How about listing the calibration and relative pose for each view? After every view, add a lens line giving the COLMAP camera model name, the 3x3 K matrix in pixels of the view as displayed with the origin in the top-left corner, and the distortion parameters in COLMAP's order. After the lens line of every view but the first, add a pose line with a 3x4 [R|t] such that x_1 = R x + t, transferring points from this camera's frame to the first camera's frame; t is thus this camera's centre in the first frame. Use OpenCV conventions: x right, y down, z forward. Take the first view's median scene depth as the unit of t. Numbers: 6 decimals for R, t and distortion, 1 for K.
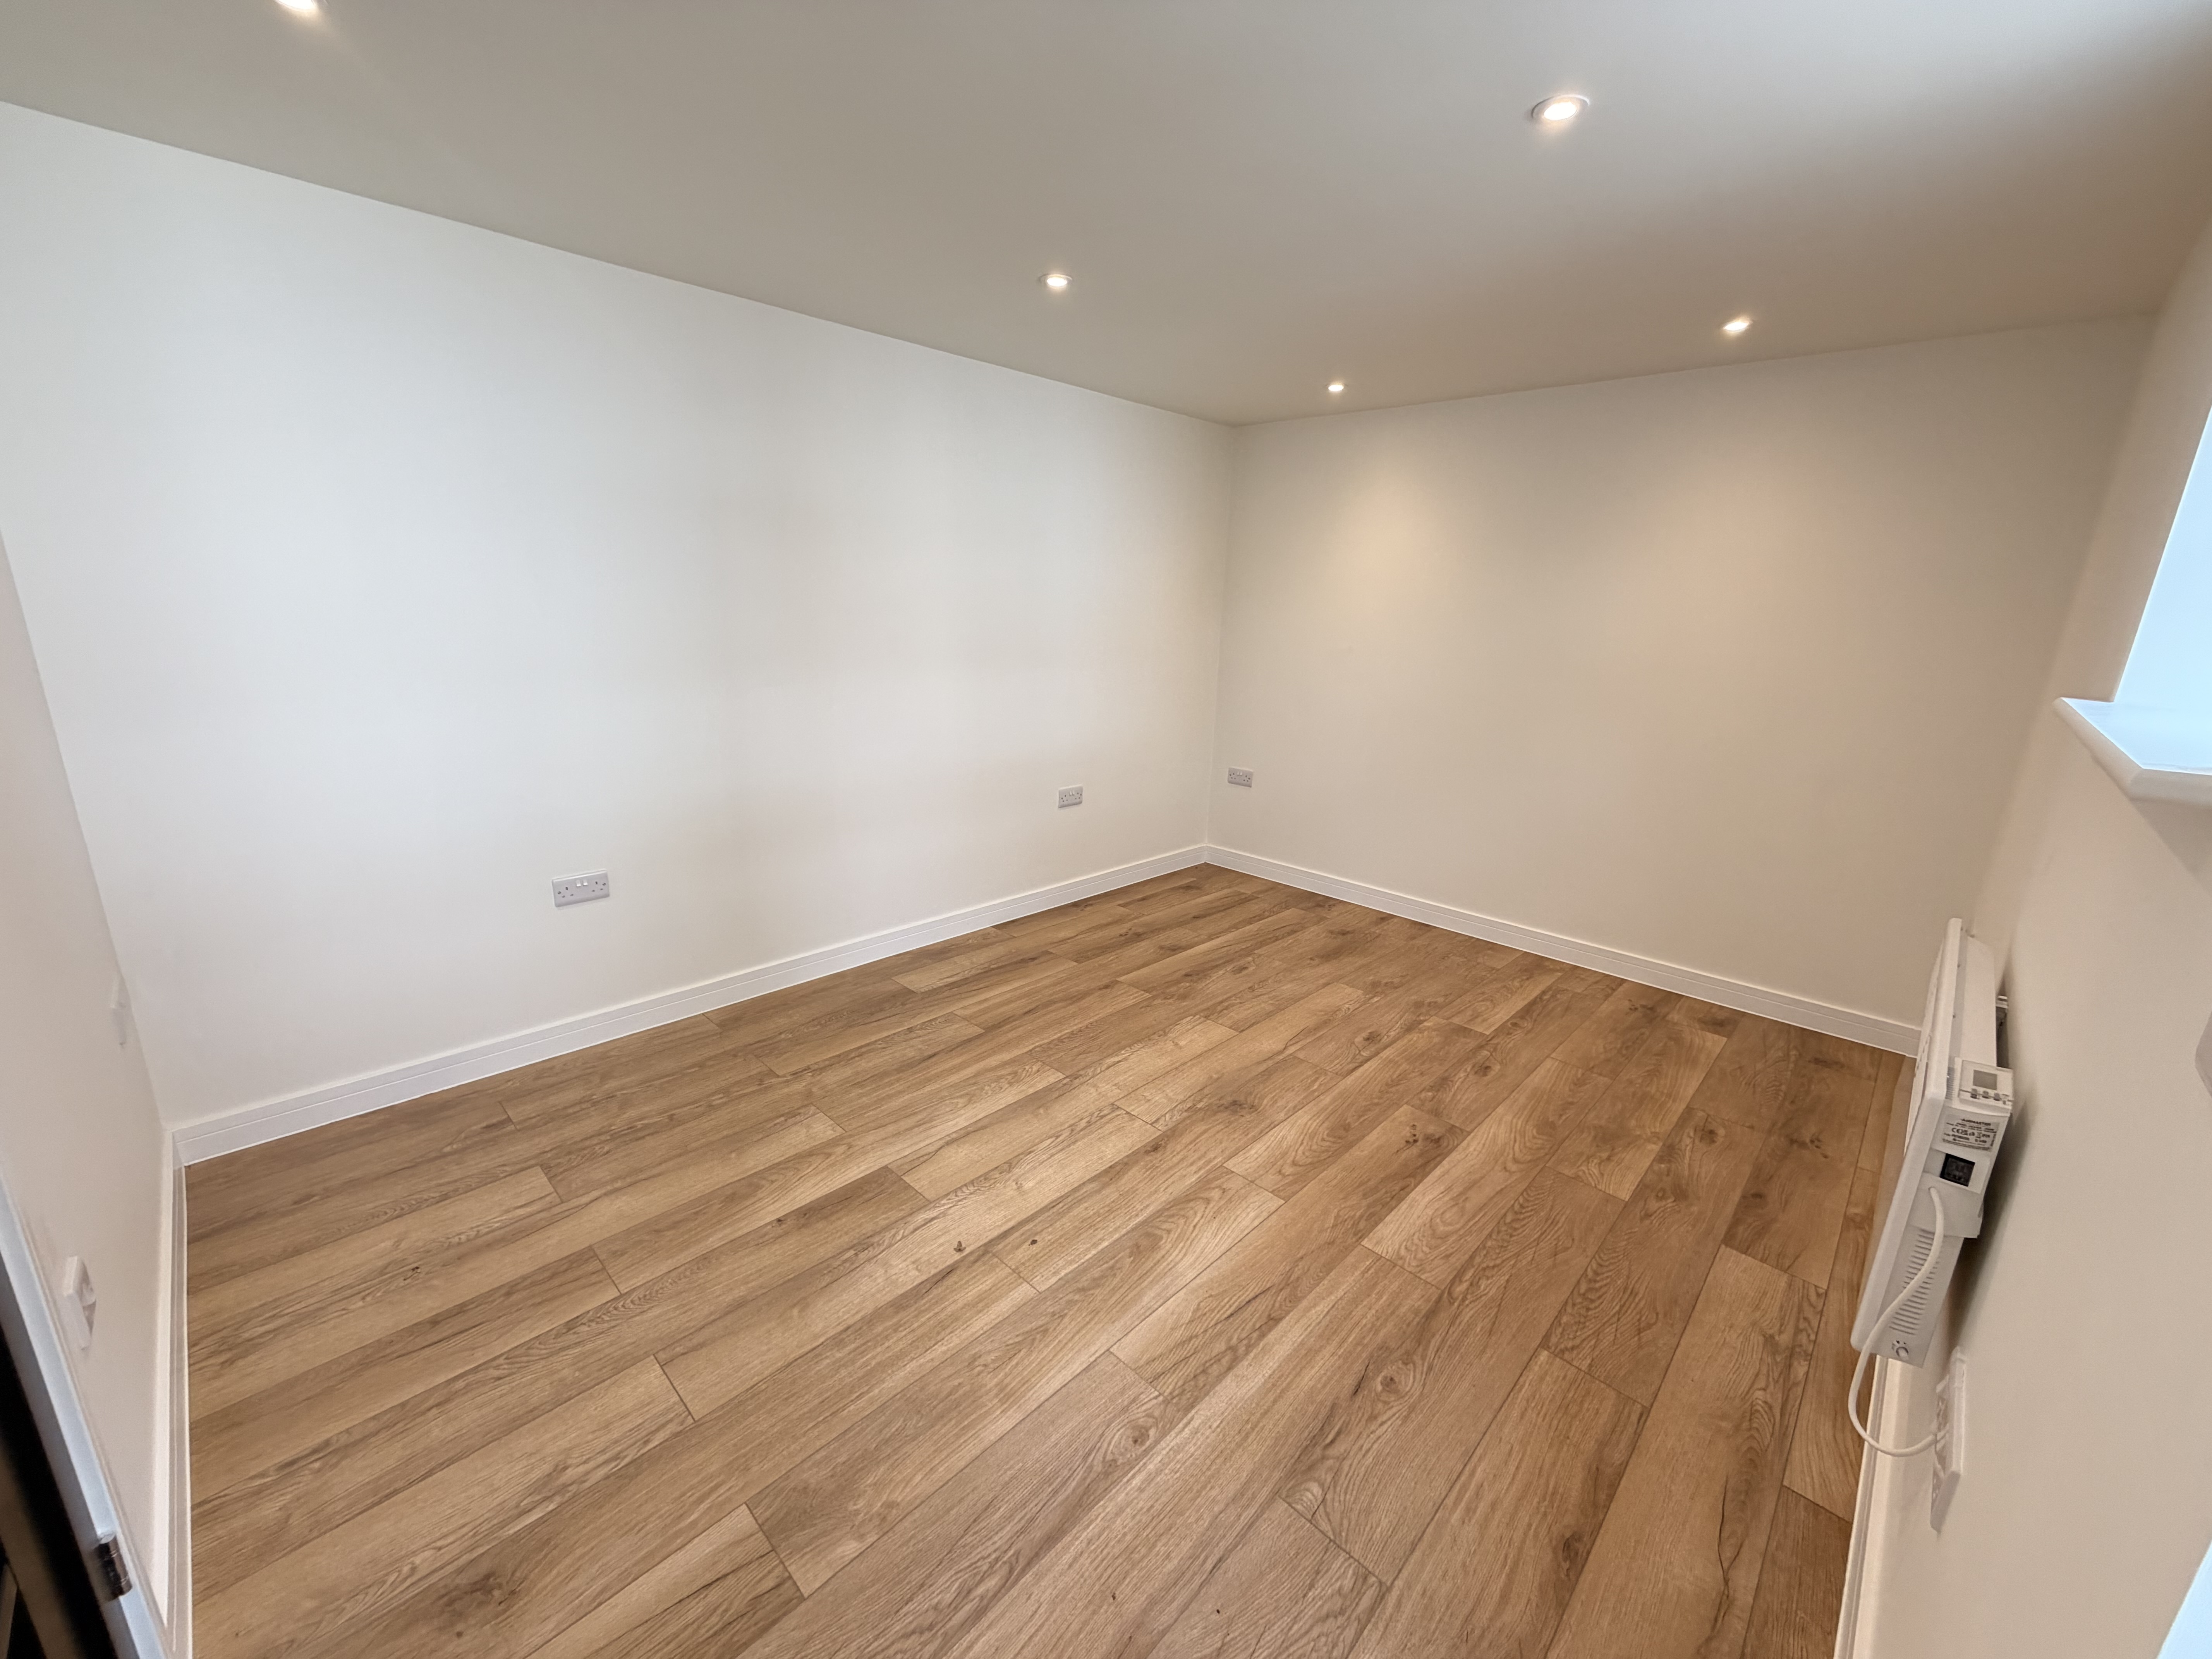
lens RADIAL K [[884.2, 0, 1105.0], [0, 884.2, 825.8], [0, 0, 1]] dist [-0.000186, 0.000417]
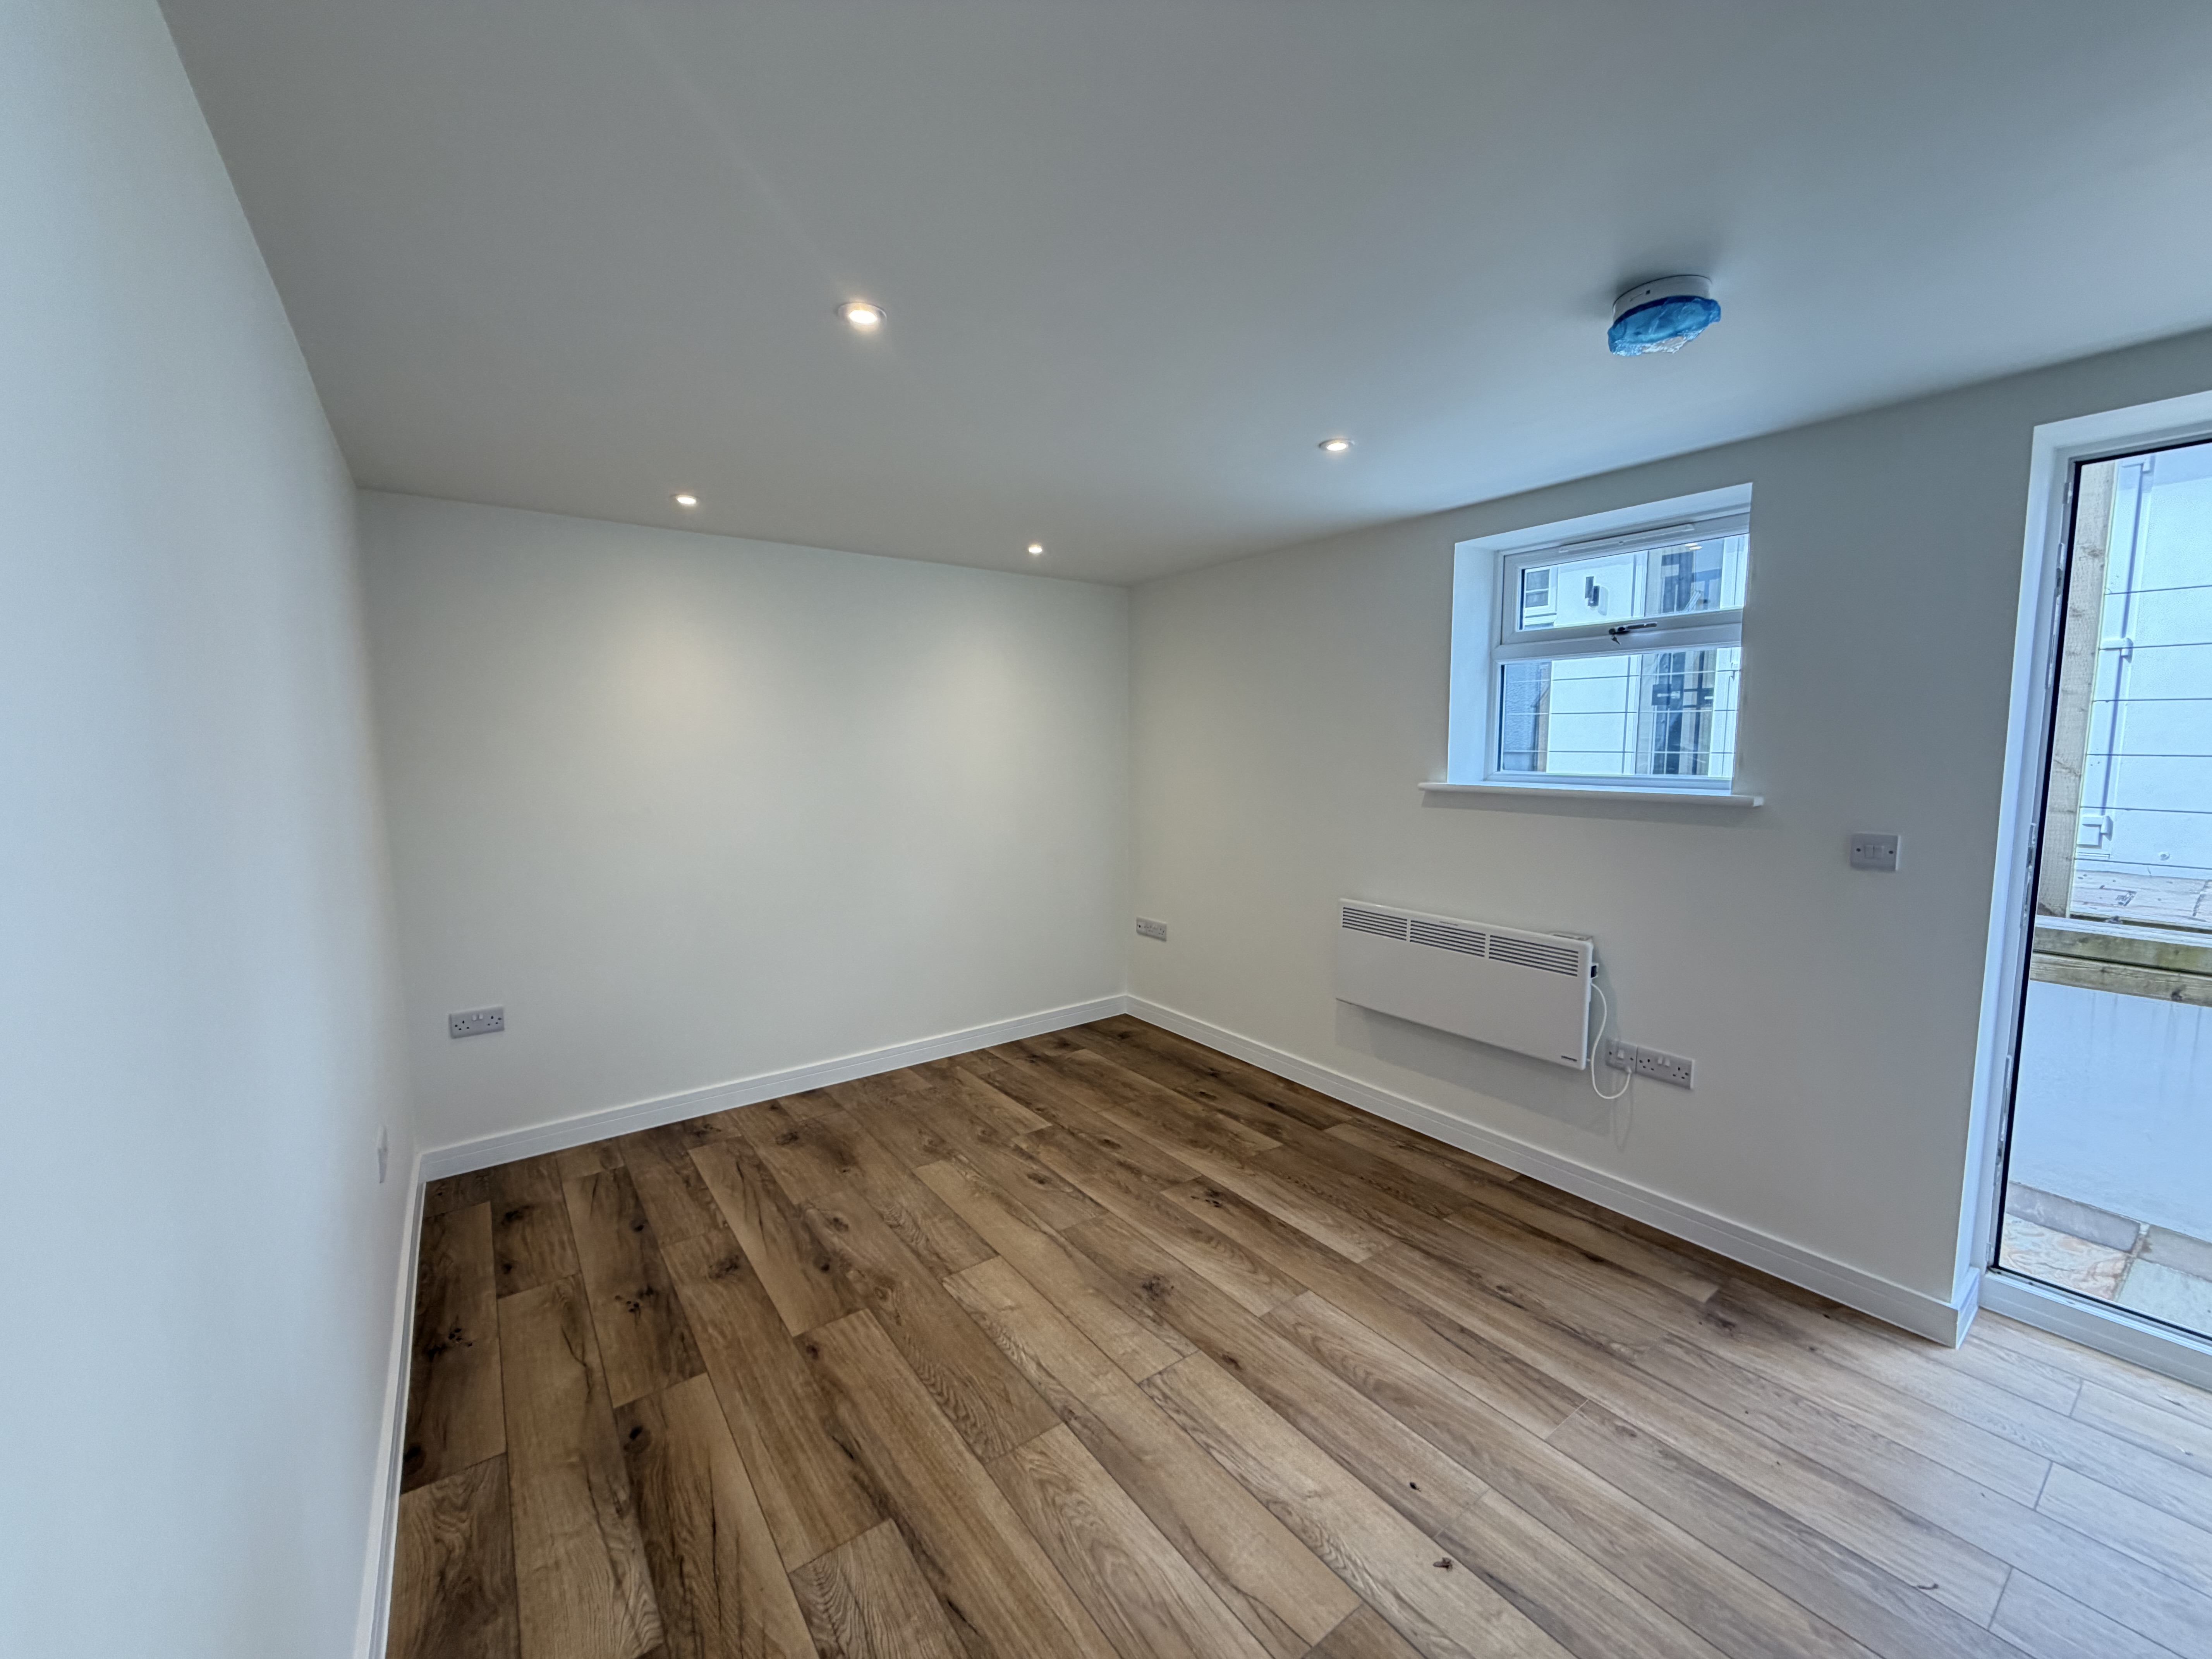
lens RADIAL K [[884.2, 0, 1093.2], [0, 884.2, 826.2], [0, 0, 1]] dist [-0.000186, 0.000417]
pose [[0.172092, -0.129139, 0.976579, -0.594231], [0.257039, 0.962913, 0.082037, -0.203761], [-0.950955, 0.236901, 0.198904, 0.640918]]
